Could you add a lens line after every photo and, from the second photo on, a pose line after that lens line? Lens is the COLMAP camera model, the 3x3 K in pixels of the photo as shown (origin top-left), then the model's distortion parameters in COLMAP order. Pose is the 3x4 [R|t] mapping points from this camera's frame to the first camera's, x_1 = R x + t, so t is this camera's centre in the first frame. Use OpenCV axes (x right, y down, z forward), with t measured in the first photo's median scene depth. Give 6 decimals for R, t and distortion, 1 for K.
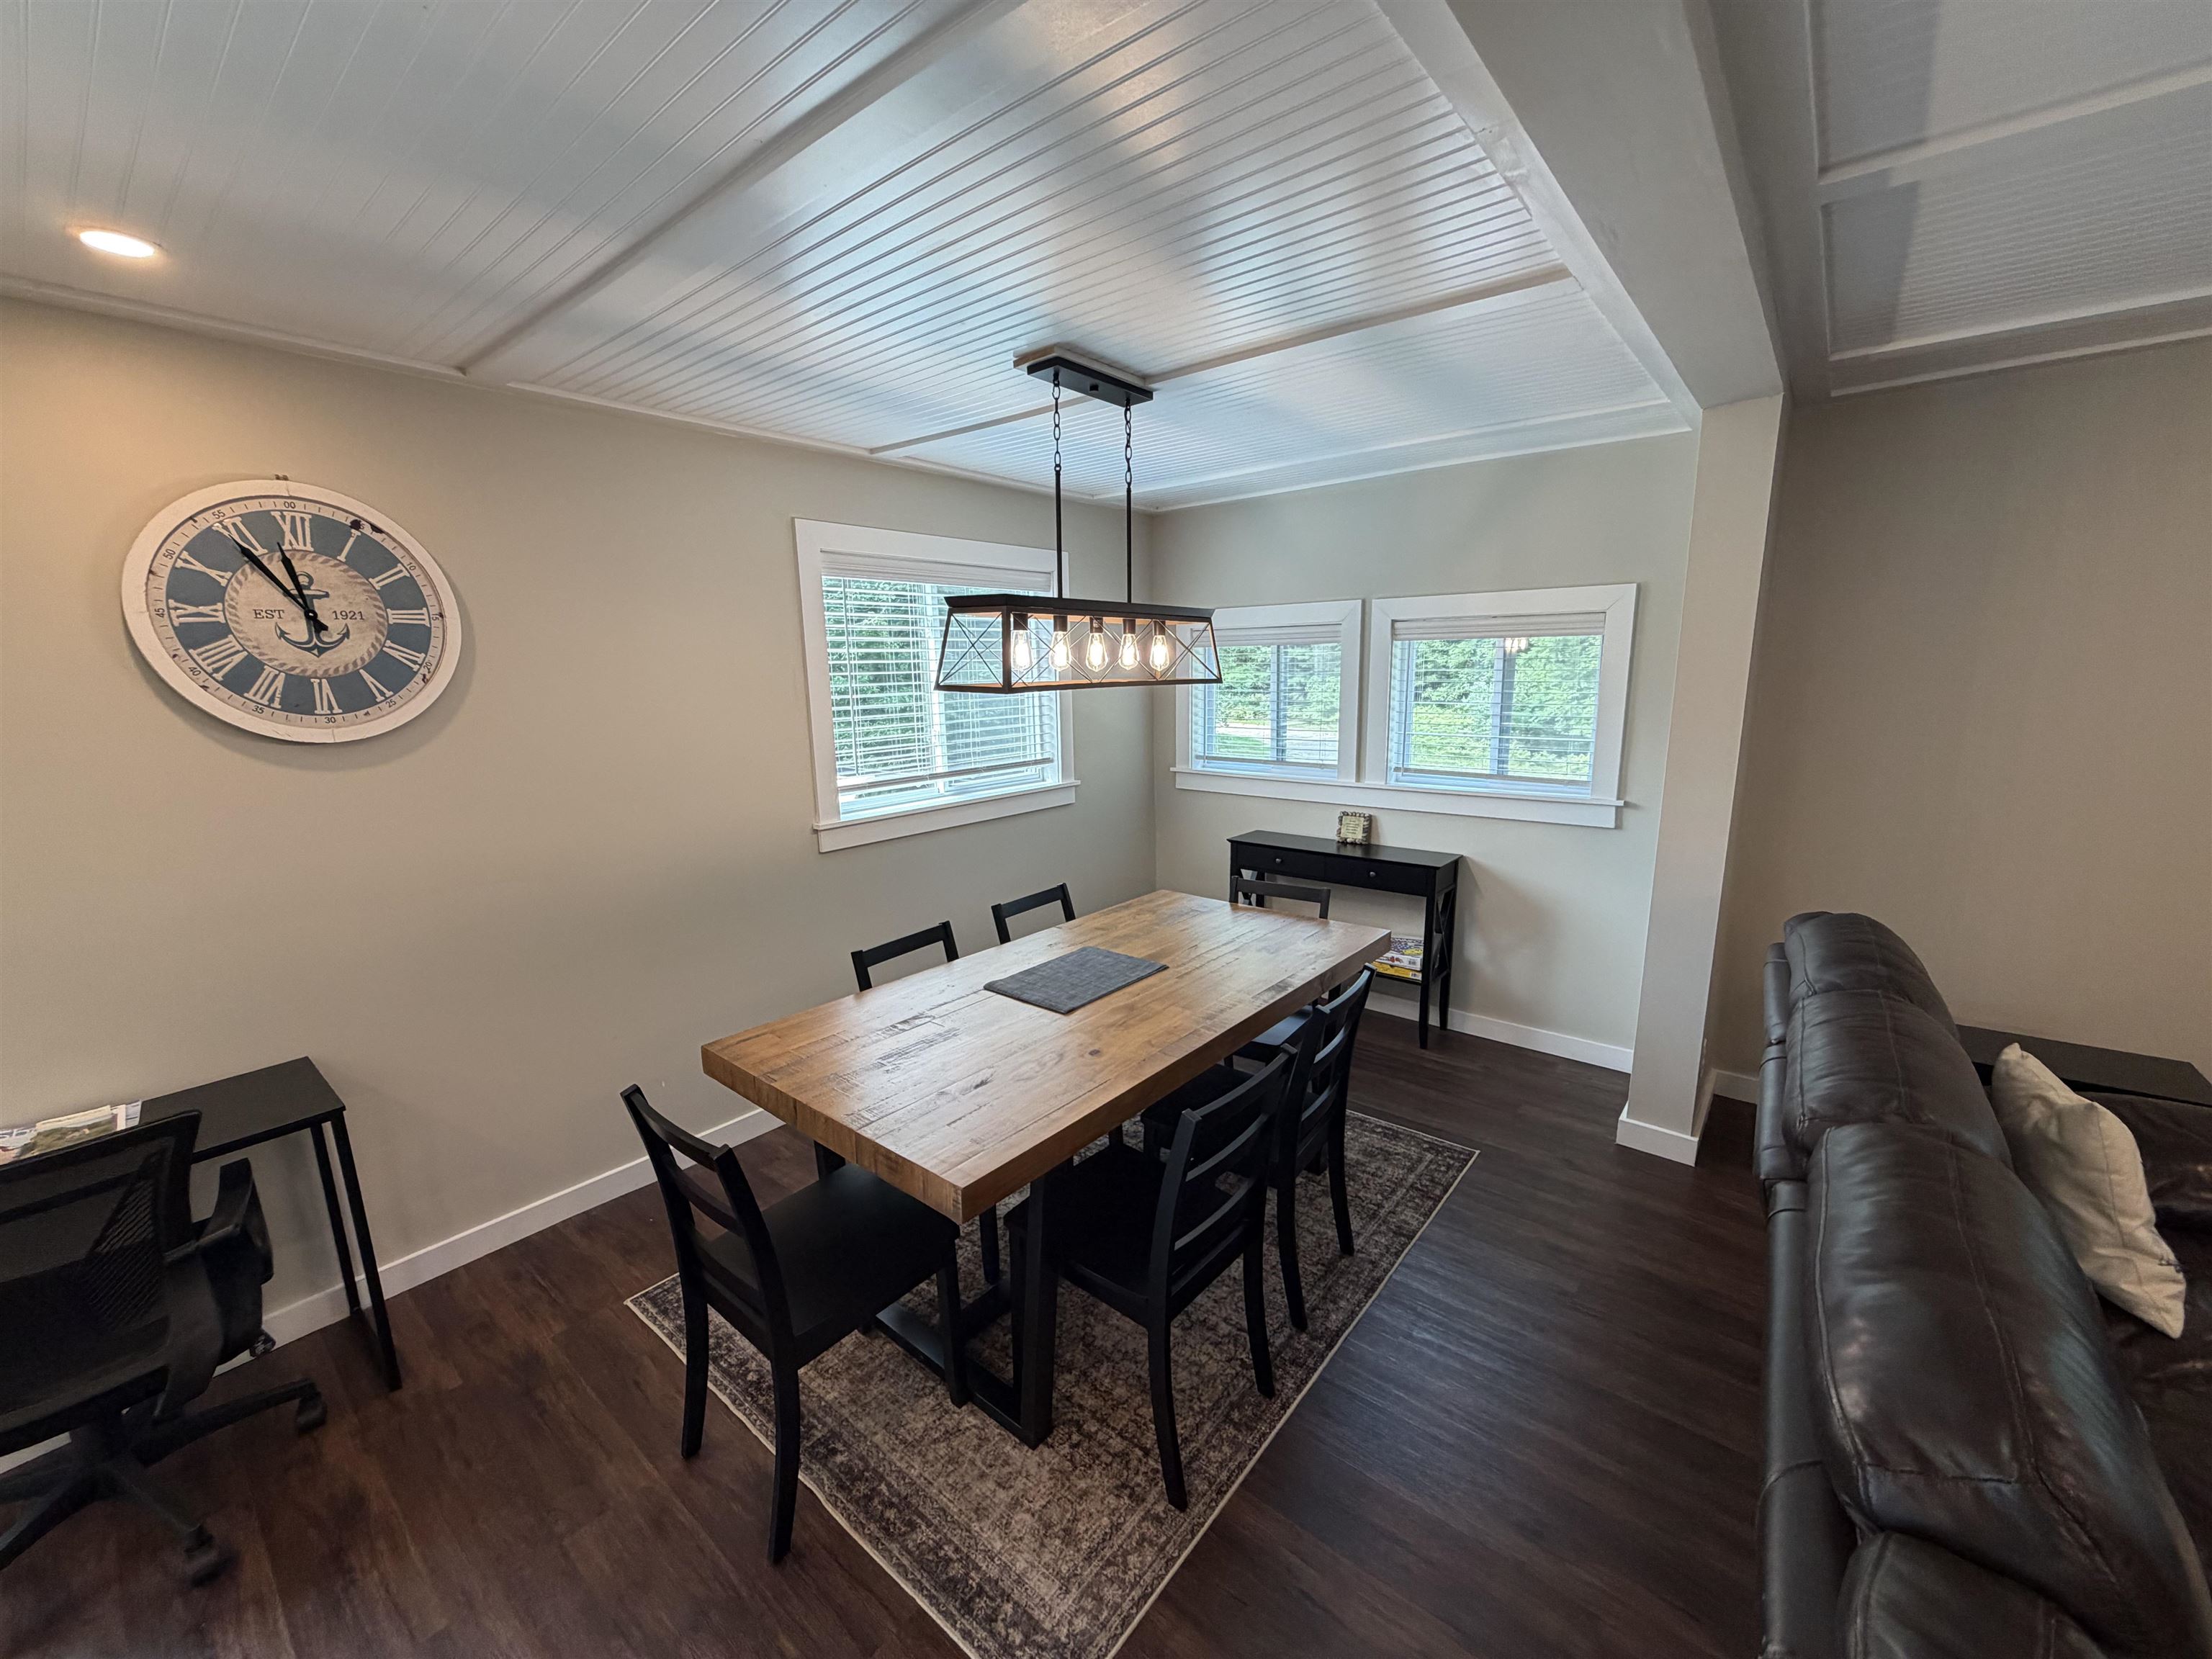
lens RADIAL K [[876.8, 0, 1109.4], [0, 876.8, 836.3], [0, 0, 1]] dist [-0.000112, 0.000015]
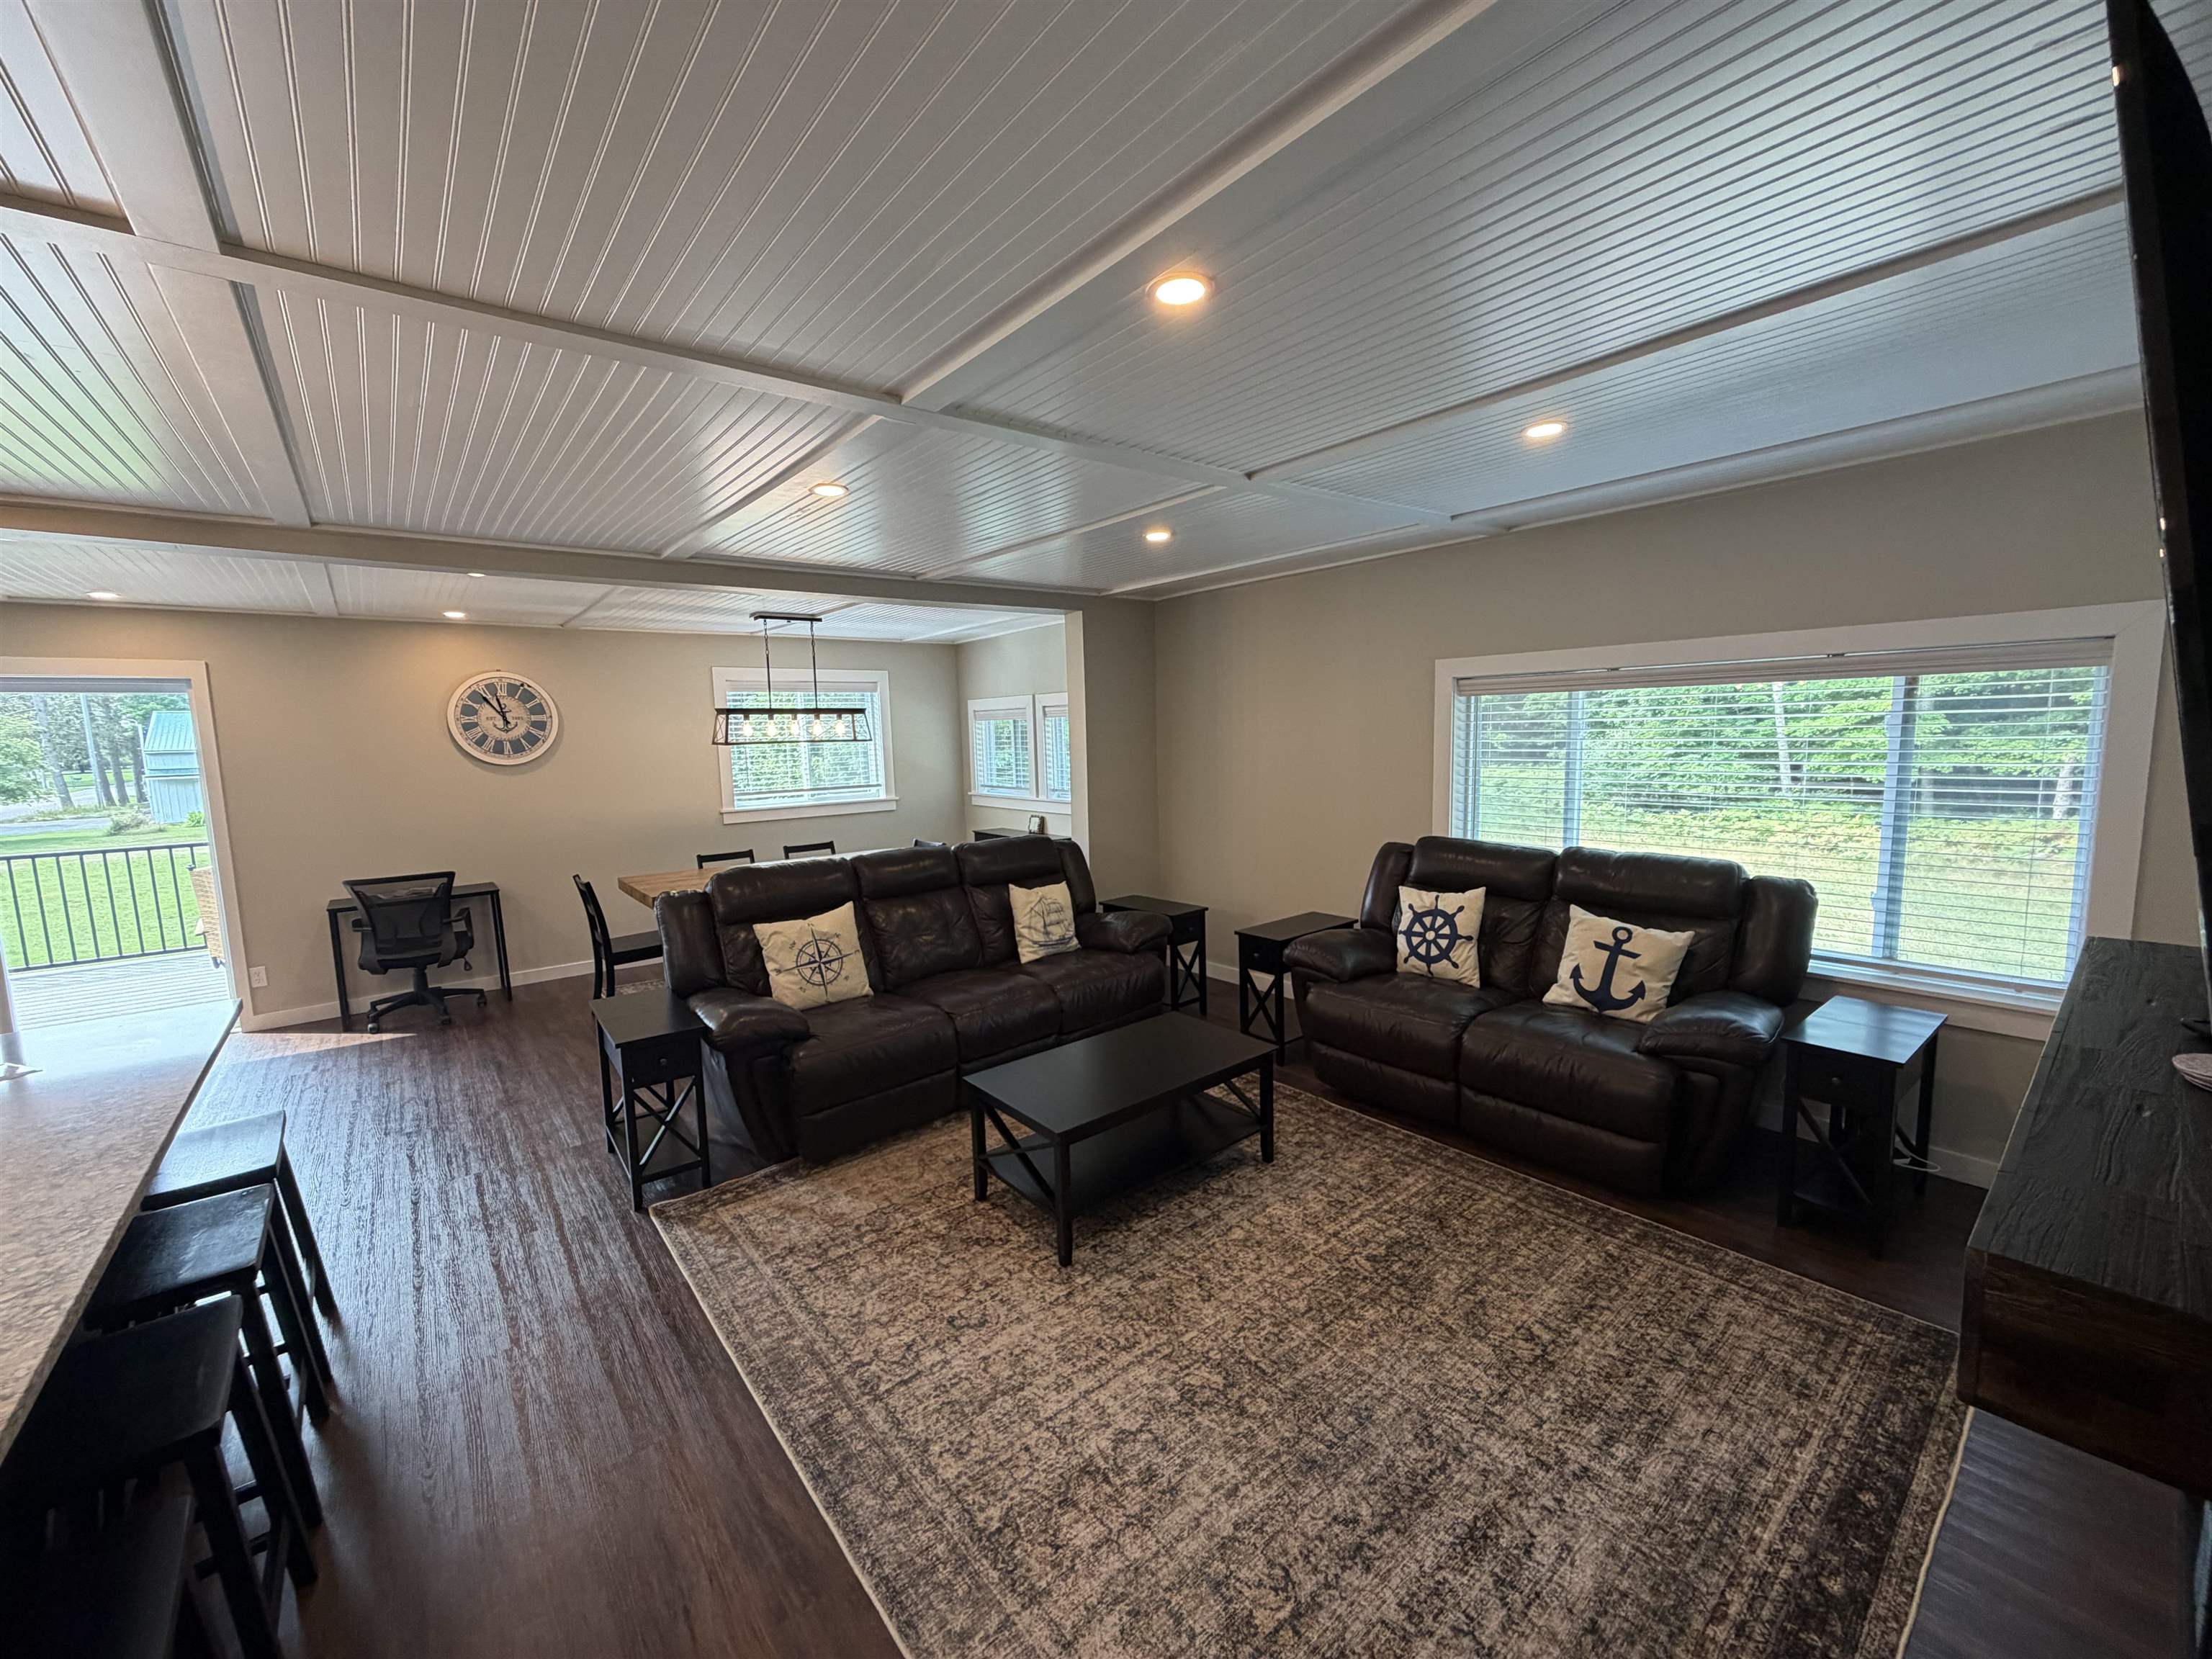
lens RADIAL K [[879.3, 0, 1106.0], [0, 879.3, 829.5], [0, 0, 1]] dist [0.002601, 0.000419]
pose [[0.982704, 0.012843, -0.184737, 1.380763], [-0.026592, 0.997040, -0.072141, 0.230804], [0.183263, 0.075806, 0.980137, -1.264745]]
